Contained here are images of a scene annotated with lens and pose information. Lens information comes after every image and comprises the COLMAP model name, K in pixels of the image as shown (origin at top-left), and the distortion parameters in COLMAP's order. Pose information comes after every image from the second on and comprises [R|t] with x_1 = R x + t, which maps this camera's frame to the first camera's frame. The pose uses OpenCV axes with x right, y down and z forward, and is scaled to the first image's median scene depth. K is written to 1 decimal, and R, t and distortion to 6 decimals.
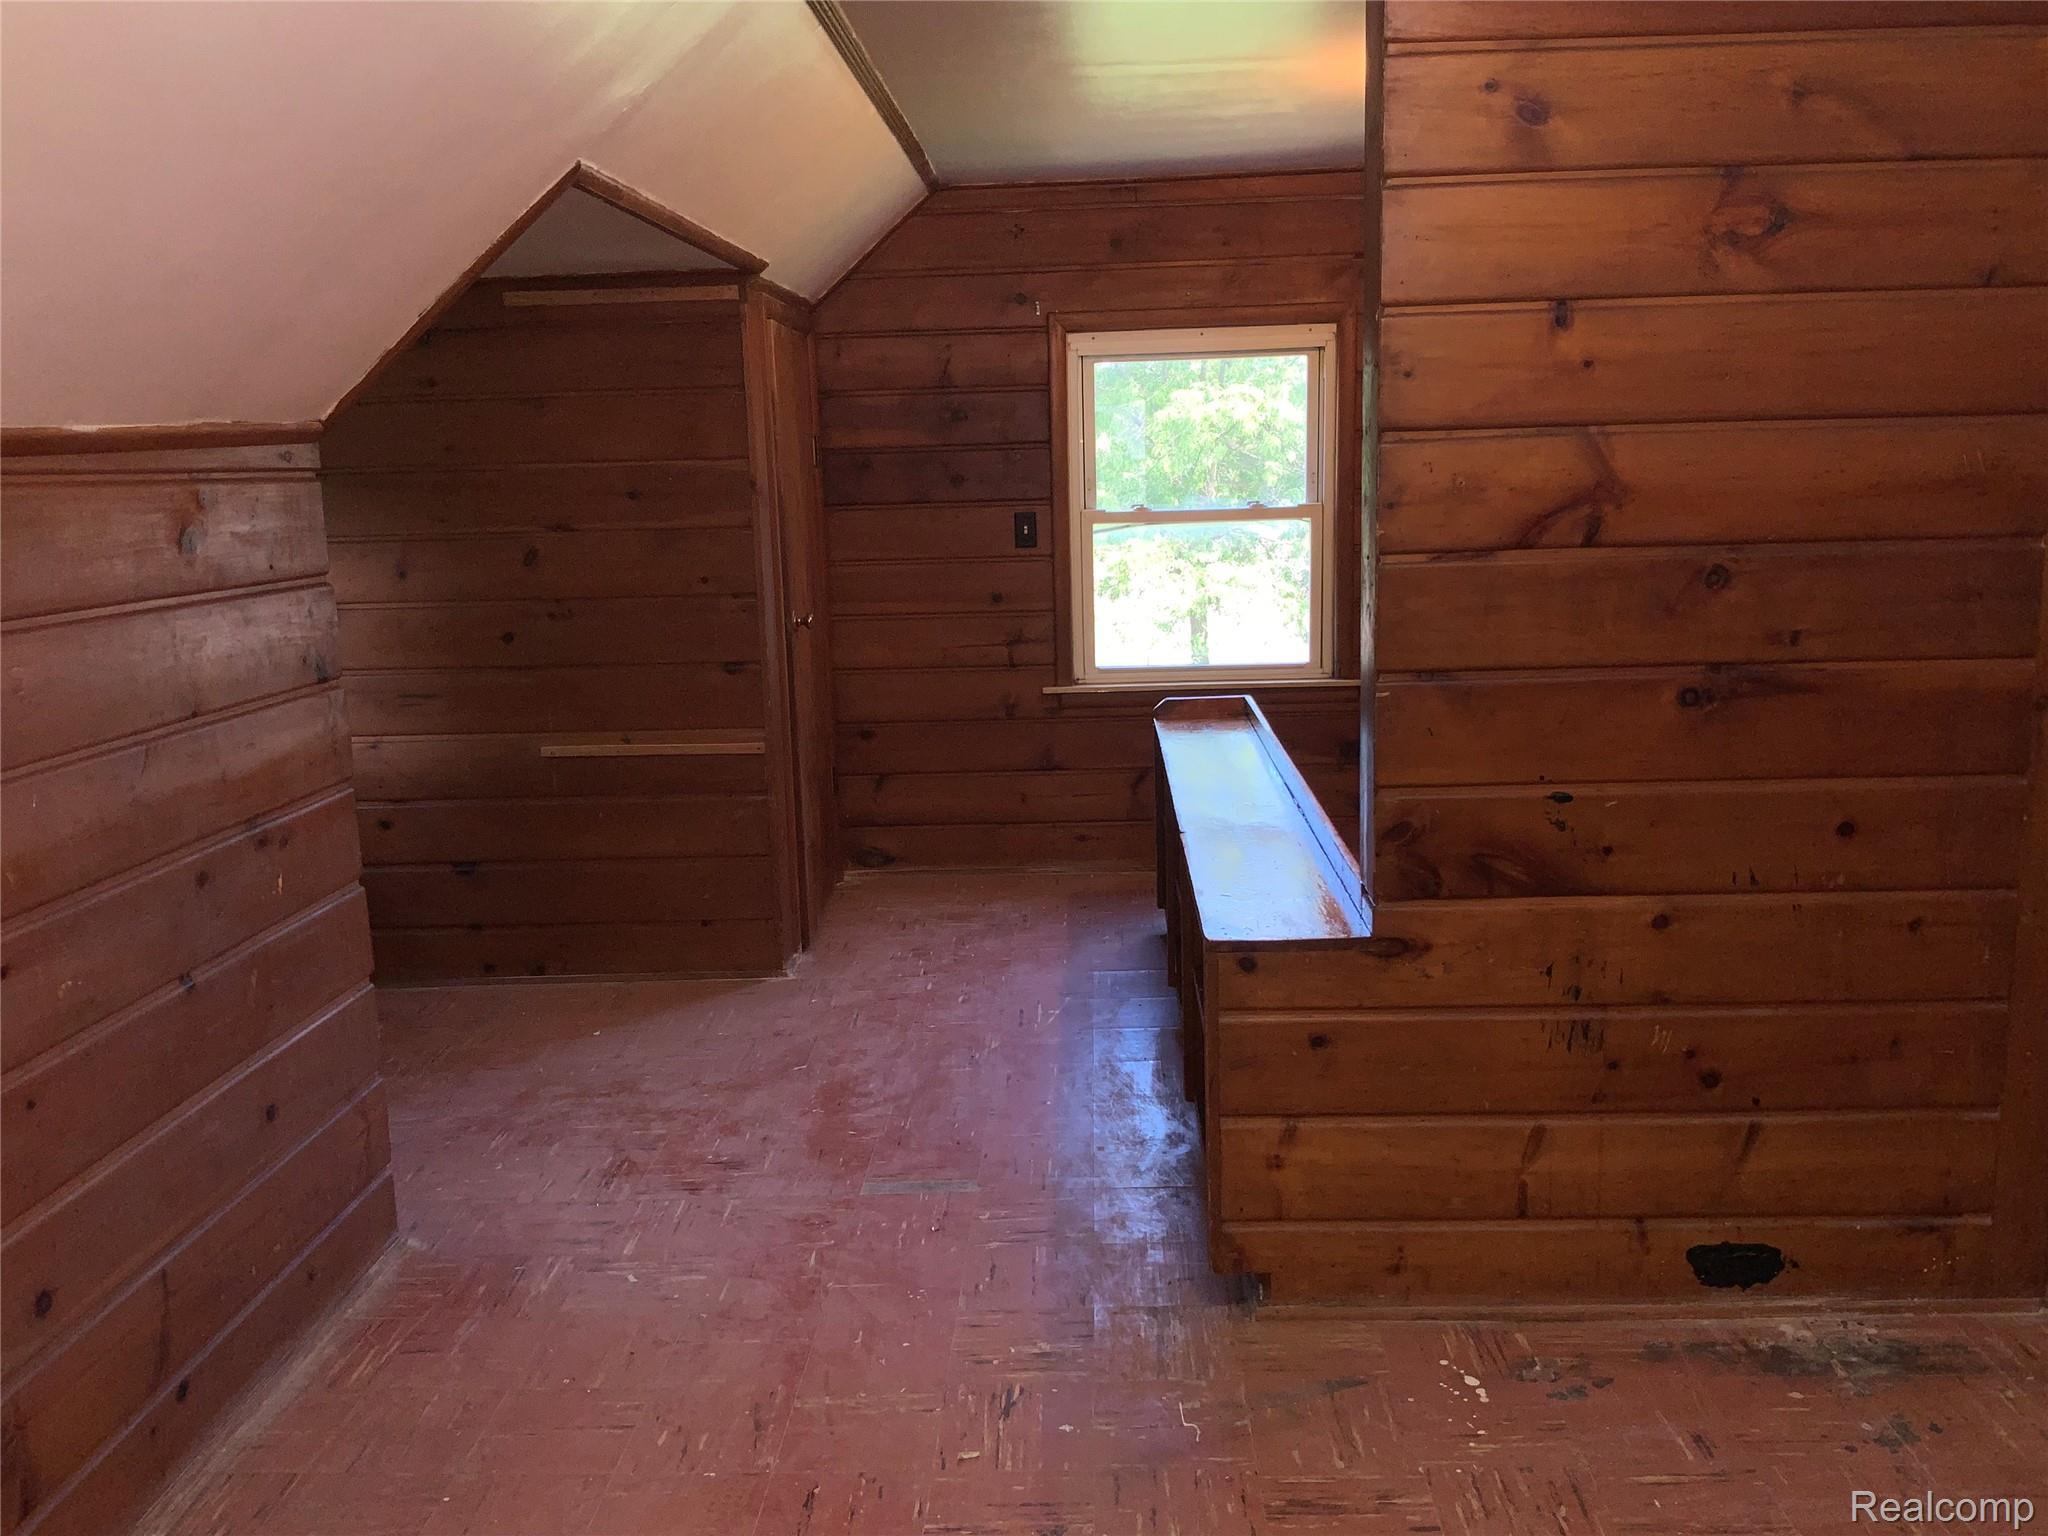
lens RADIAL K [[1706.9, 0, 1024.0], [0, 1706.9, 768.0], [0, 0, 1]] dist [0.111822, -0.228686]
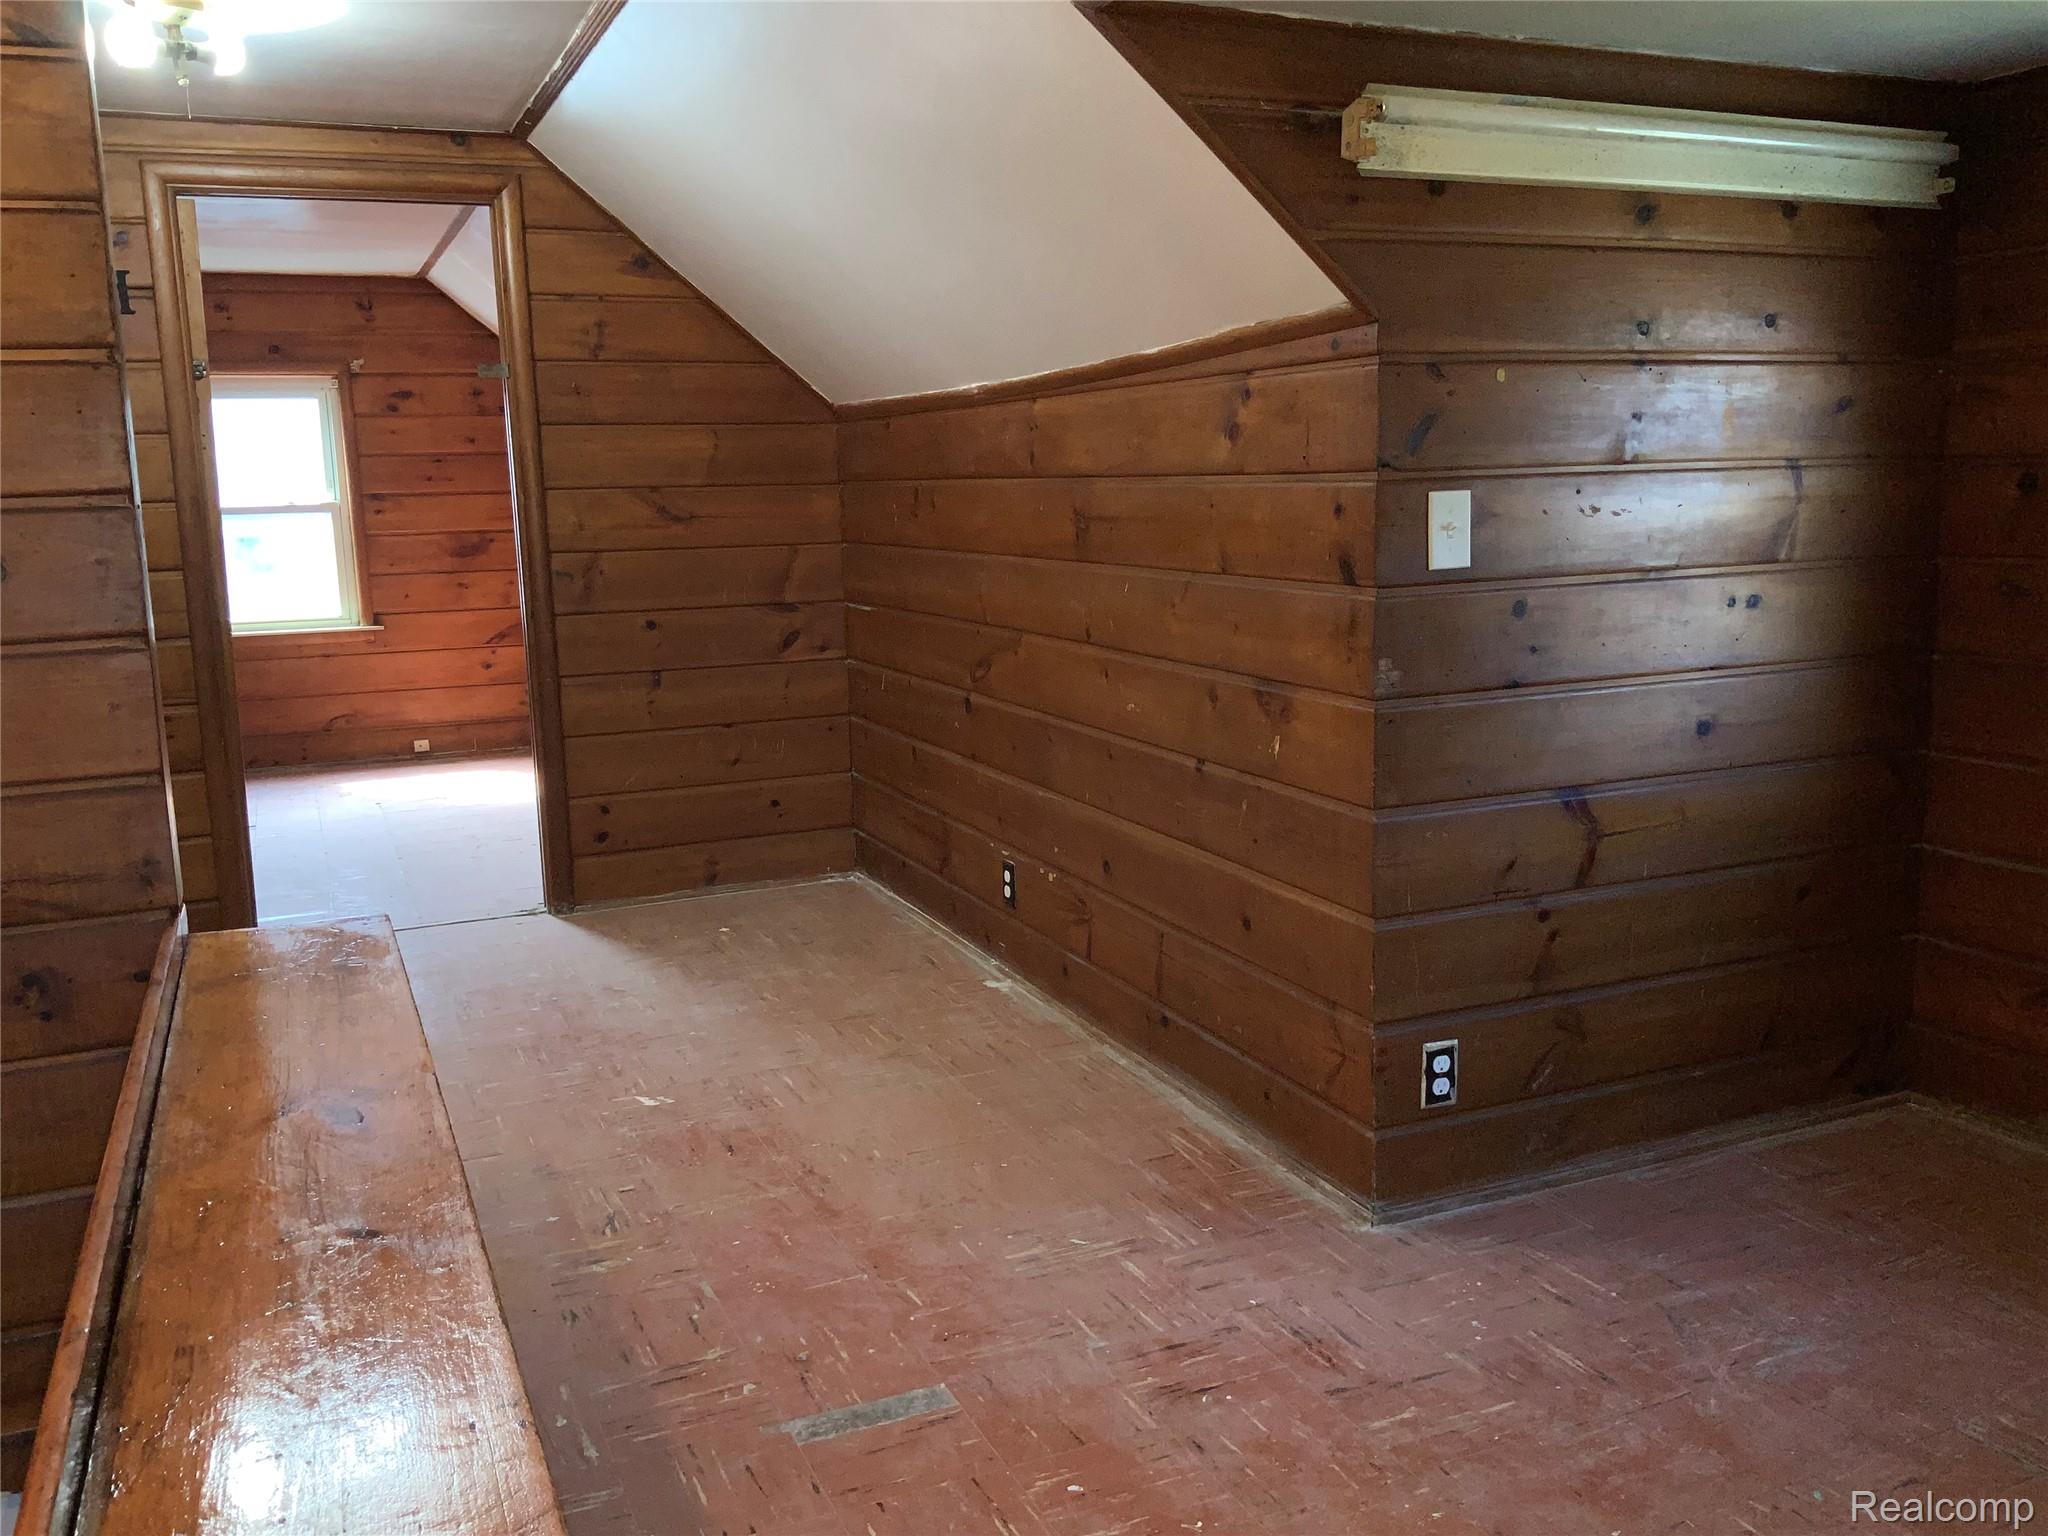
lens RADIAL K [[1706.9, 0, 1024.0], [0, 1706.9, 768.0], [0, 0, 1]] dist [0.111822, -0.228686]
pose [[-0.899874, 0.124852, -0.417899, 0.151741], [-0.024809, 0.941949, 0.334839, -0.249091], [0.435445, 0.311680, -0.844537, 1.639548]]
